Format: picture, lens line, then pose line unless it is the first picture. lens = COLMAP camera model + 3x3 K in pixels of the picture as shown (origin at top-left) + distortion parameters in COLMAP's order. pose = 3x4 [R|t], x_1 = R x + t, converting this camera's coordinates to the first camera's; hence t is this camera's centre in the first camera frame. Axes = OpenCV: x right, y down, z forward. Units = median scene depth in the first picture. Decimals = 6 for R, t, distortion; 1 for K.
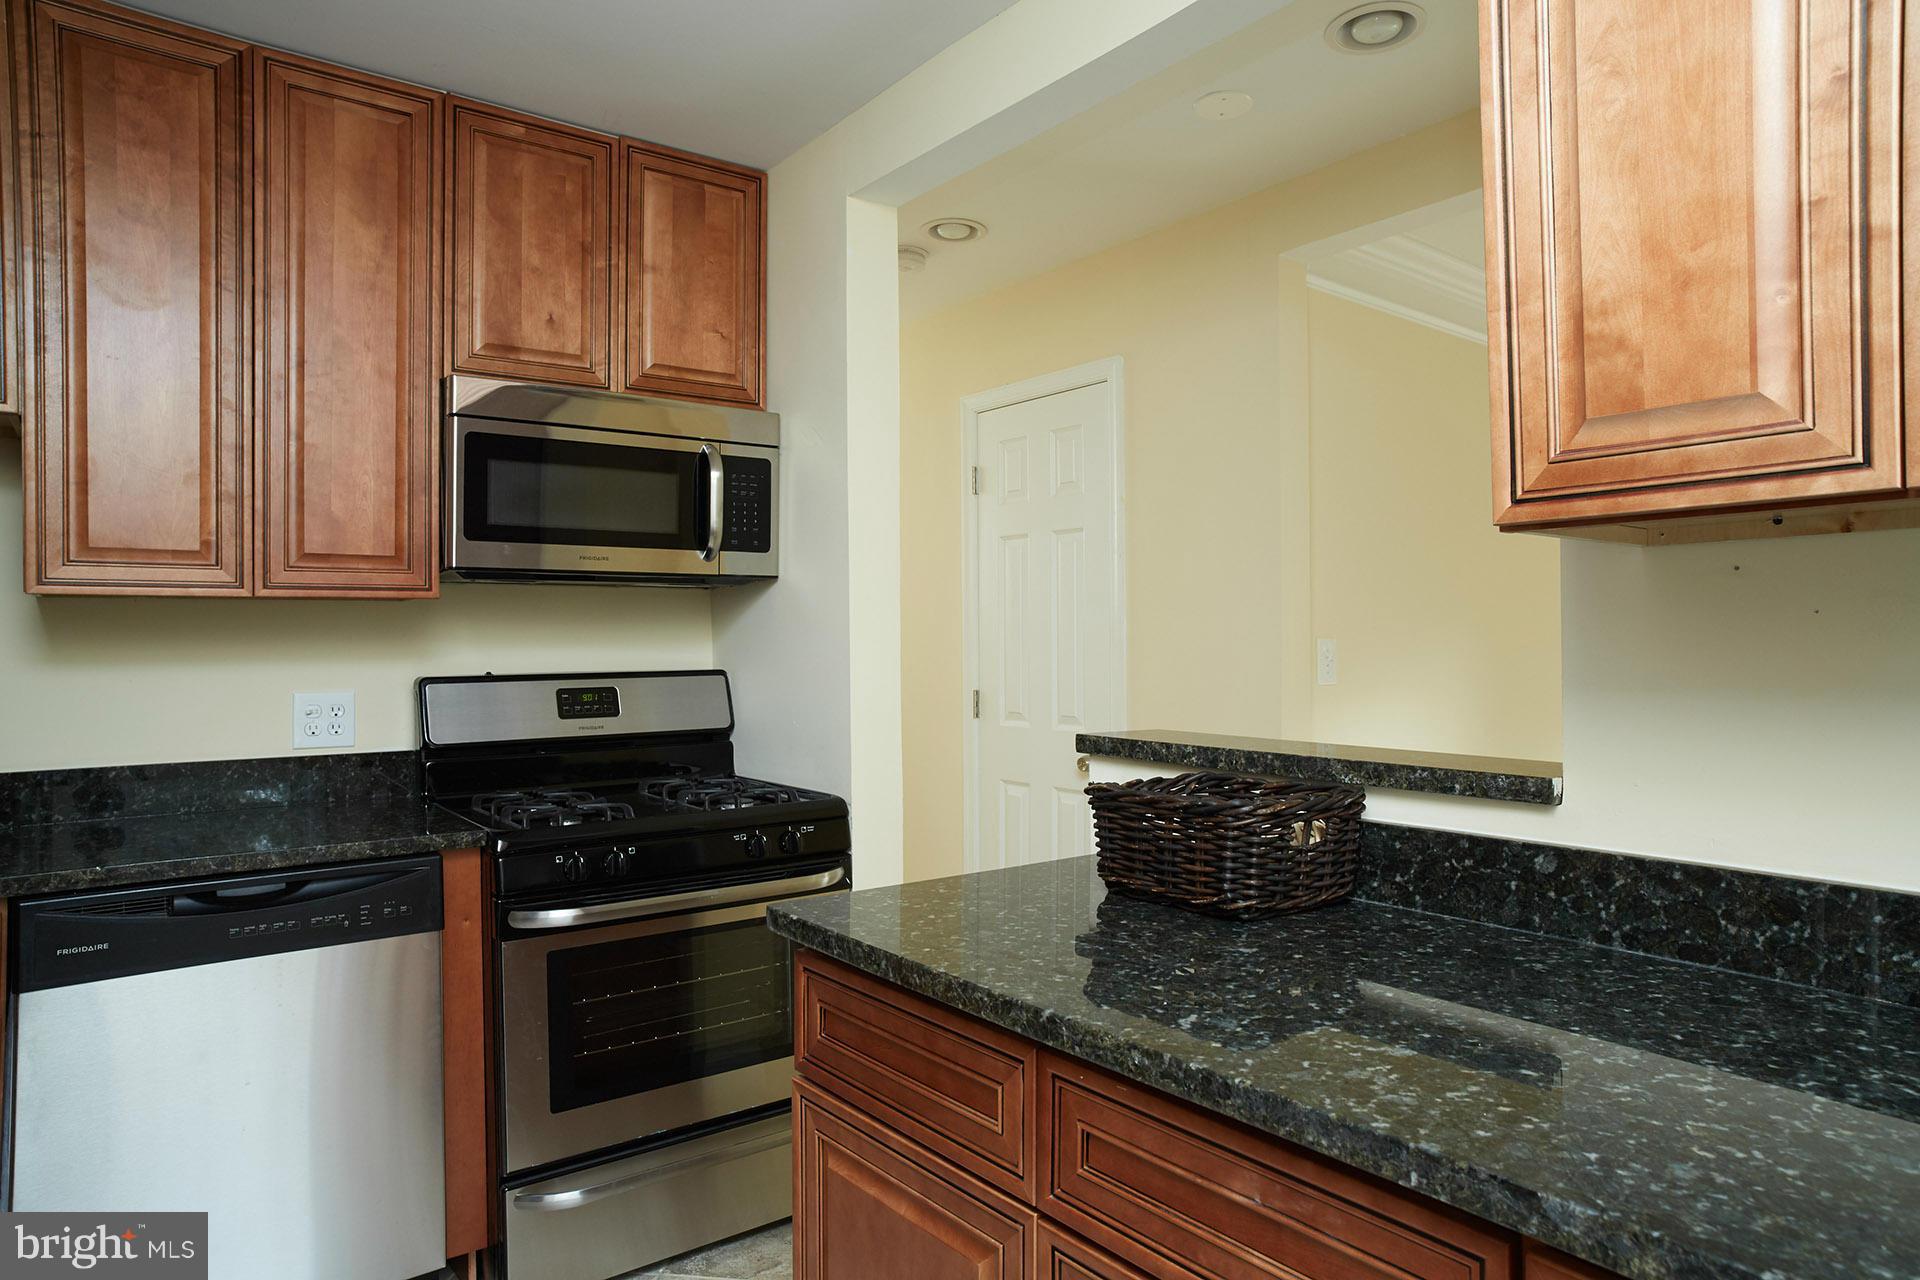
lens RADIAL K [[1155.3, 0, 951.8], [0, 1155.3, 634.9], [0, 0, 1]] dist [-0.045710, 0.038089]
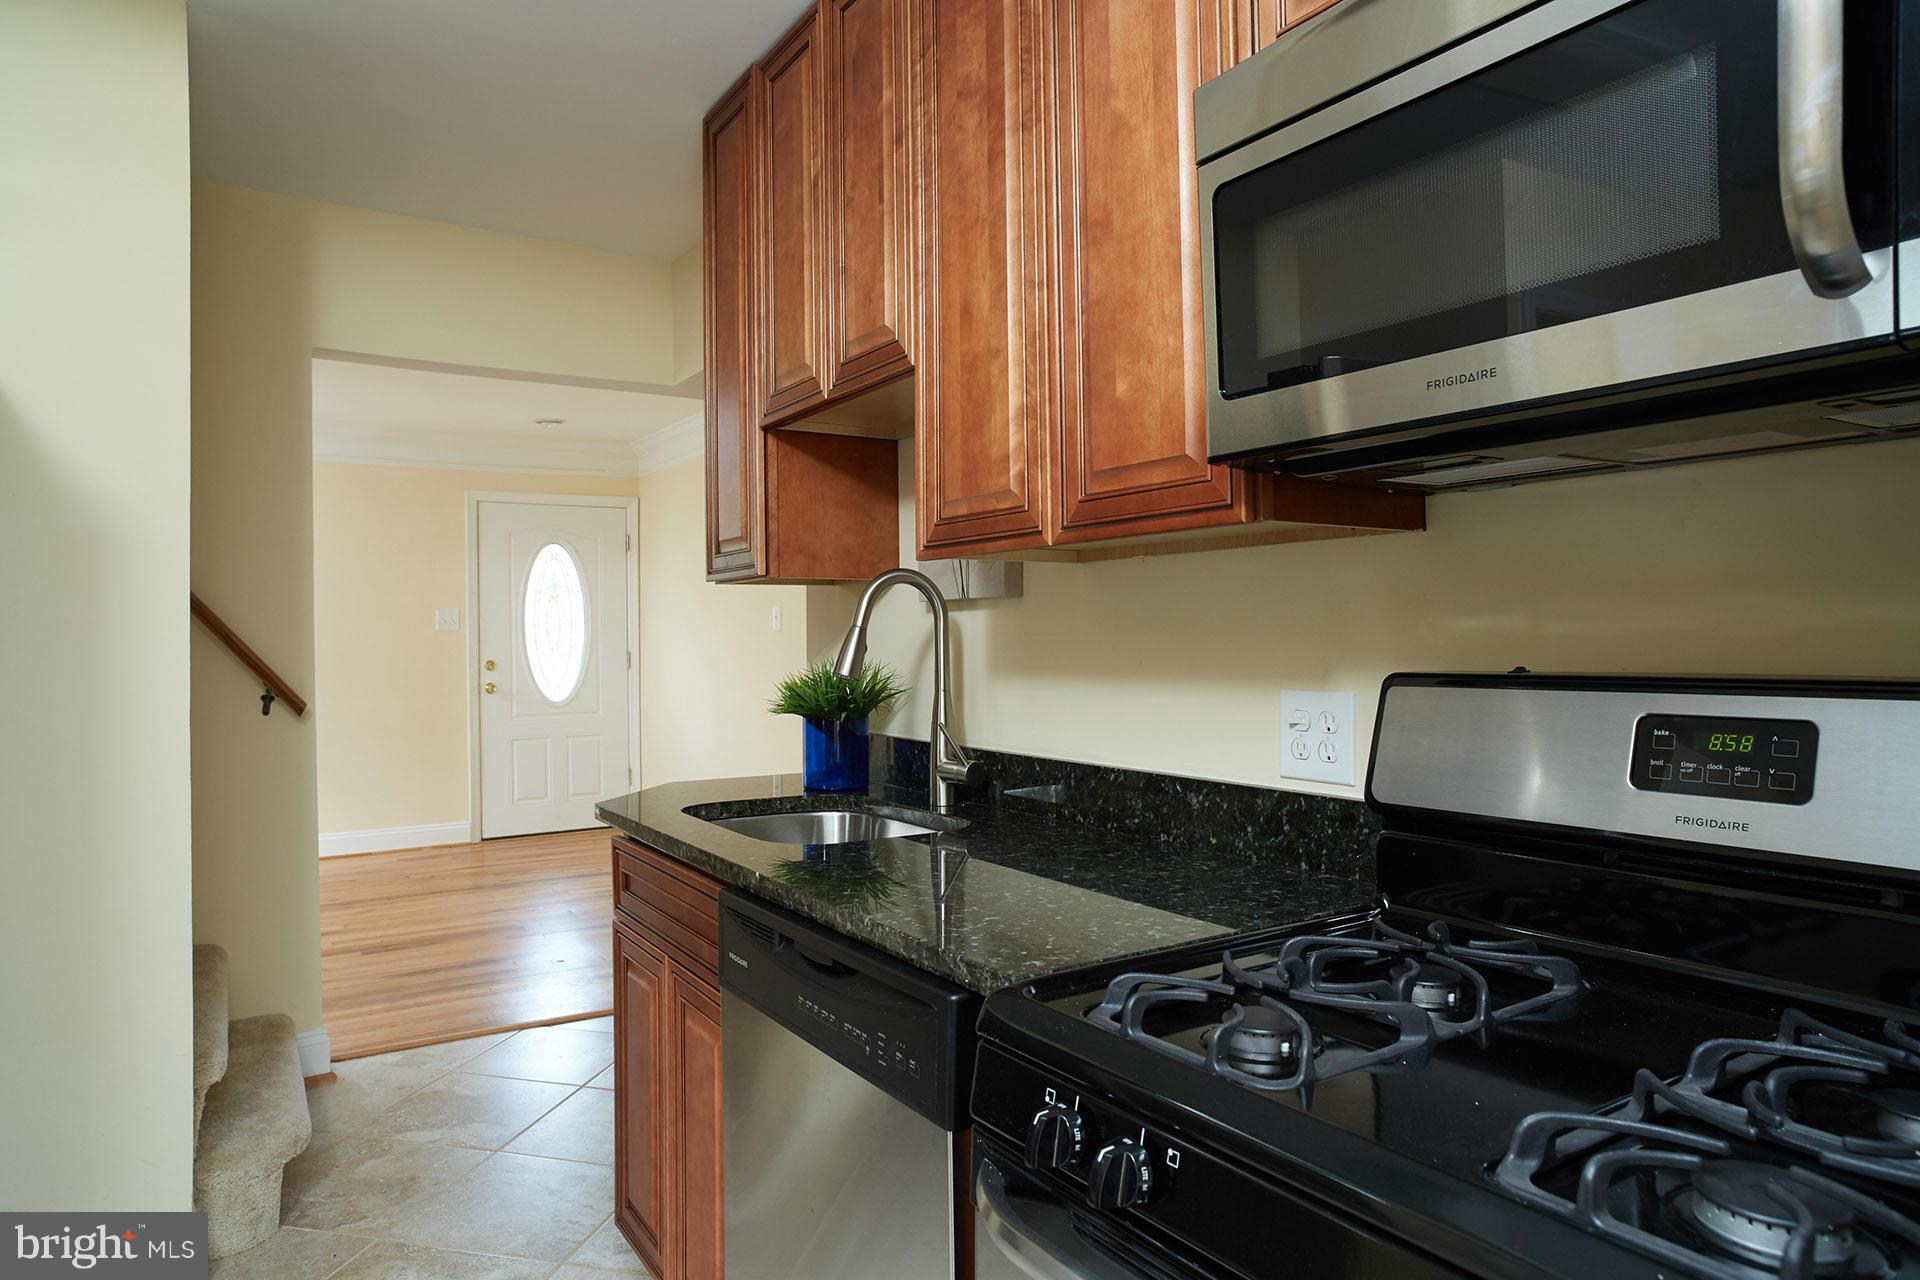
lens RADIAL K [[1155.3, 0, 952.7], [0, 1155.3, 641.4], [0, 0, 1]] dist [-0.045710, 0.038089]
pose [[-0.046115, 0.007789, -0.998906, 0.075291], [0.011740, 0.999905, 0.007254, 0.015670], [0.998867, -0.011393, -0.046202, 0.789926]]
